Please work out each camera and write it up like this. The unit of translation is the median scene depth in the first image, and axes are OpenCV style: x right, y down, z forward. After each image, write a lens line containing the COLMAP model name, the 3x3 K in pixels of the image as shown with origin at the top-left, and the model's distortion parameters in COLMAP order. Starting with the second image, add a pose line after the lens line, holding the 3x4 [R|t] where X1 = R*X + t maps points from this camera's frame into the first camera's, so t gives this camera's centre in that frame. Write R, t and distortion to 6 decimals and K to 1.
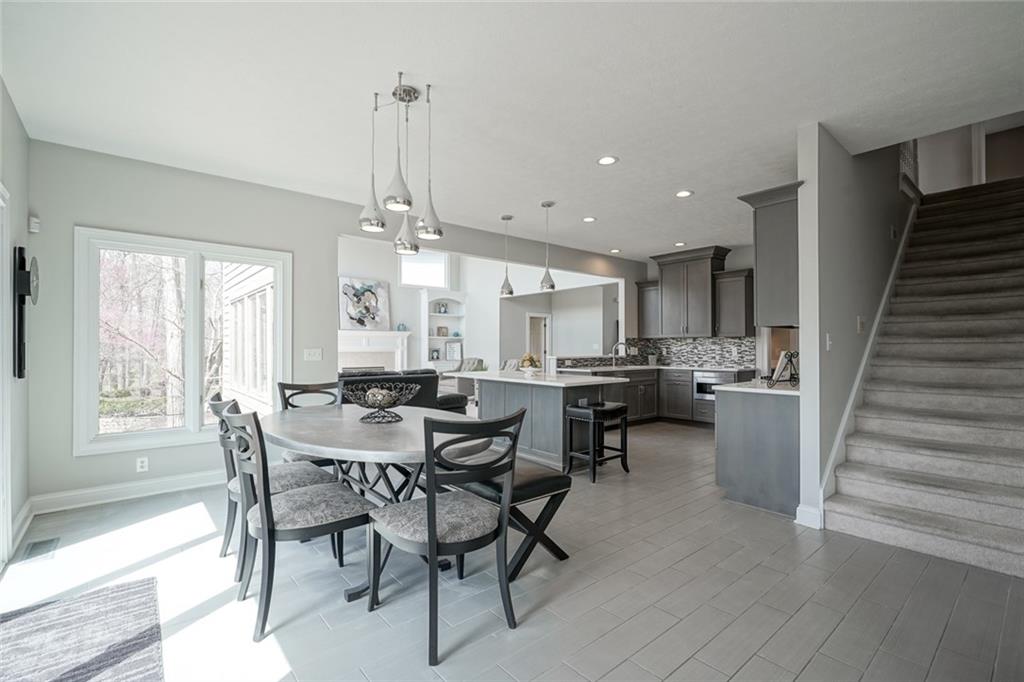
lens RADIAL K [[461.2, 0, 510.6], [0, 461.2, 344.6], [0, 0, 1]] dist [-0.011909, 0.004023]
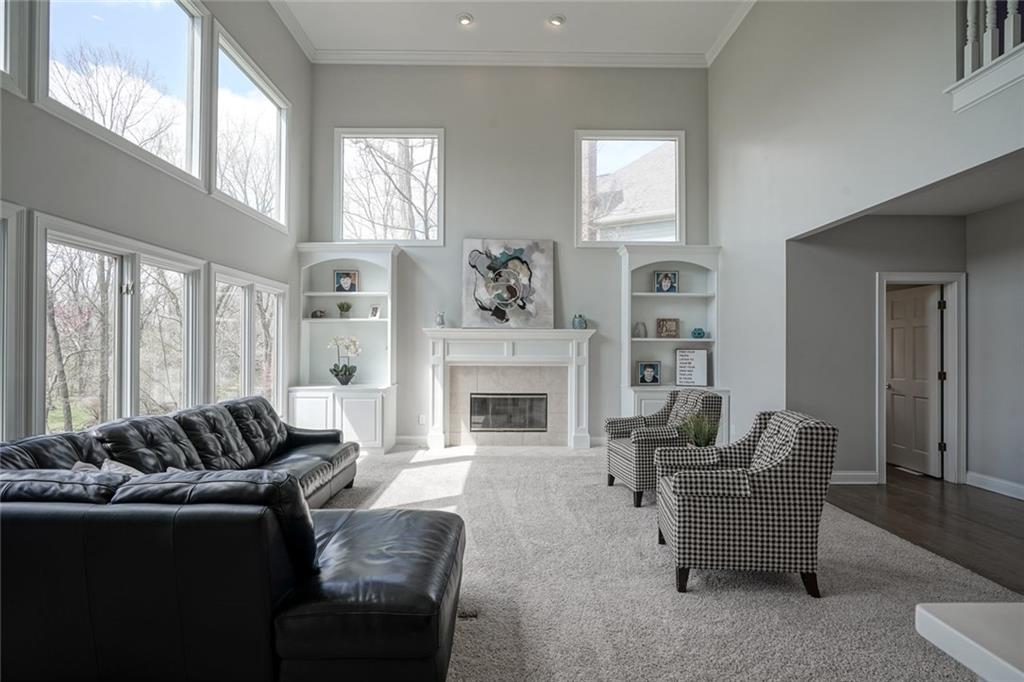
lens RADIAL K [[461.2, 0, 510.5], [0, 461.2, 344.1], [0, 0, 1]] dist [-0.011909, 0.004023]
pose [[0.773331, -0.002921, -0.633996, 0.045949], [0.000869, 0.999993, -0.003547, -0.009977], [0.634002, 0.002193, 0.773329, 0.572705]]
